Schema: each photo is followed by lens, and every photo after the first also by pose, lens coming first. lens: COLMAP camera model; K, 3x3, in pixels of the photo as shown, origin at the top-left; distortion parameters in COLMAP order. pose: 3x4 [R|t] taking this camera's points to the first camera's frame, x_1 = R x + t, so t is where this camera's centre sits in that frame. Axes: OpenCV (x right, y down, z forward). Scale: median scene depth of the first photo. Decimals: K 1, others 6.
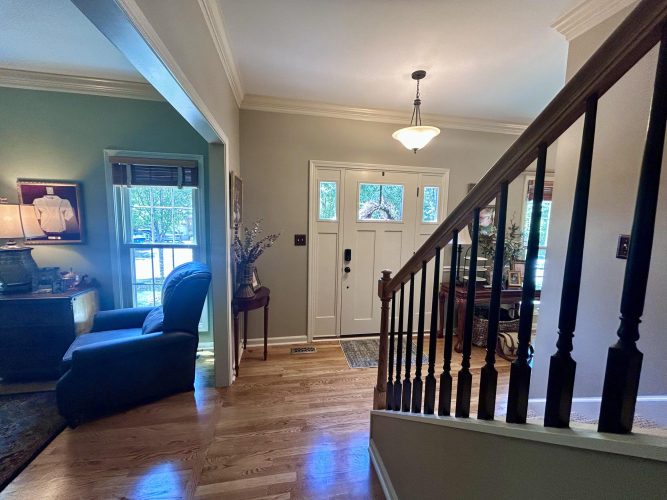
lens RADIAL K [[267.0, 0, 329.0], [0, 267.0, 247.1], [0, 0, 1]] dist [-0.007891, 0.001267]
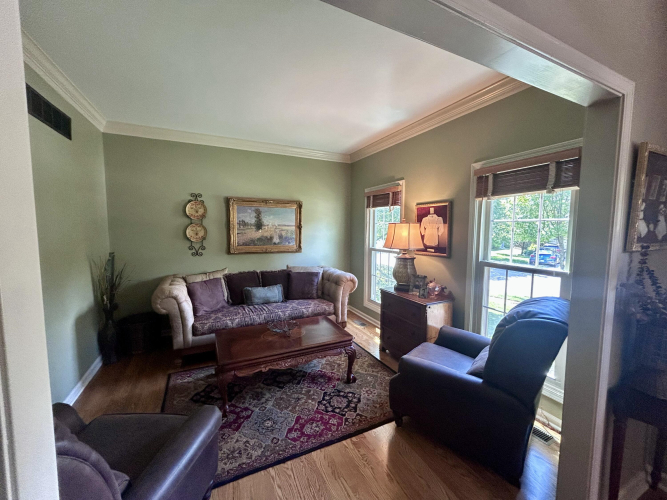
lens RADIAL K [[267.0, 0, 331.3], [0, 267.0, 248.8], [0, 0, 1]] dist [-0.007891, 0.001267]
pose [[0.256622, 0.053723, -0.965018, -0.012180], [-0.099327, 0.994633, 0.028958, -0.032405], [0.961394, 0.088421, 0.260581, 0.273001]]
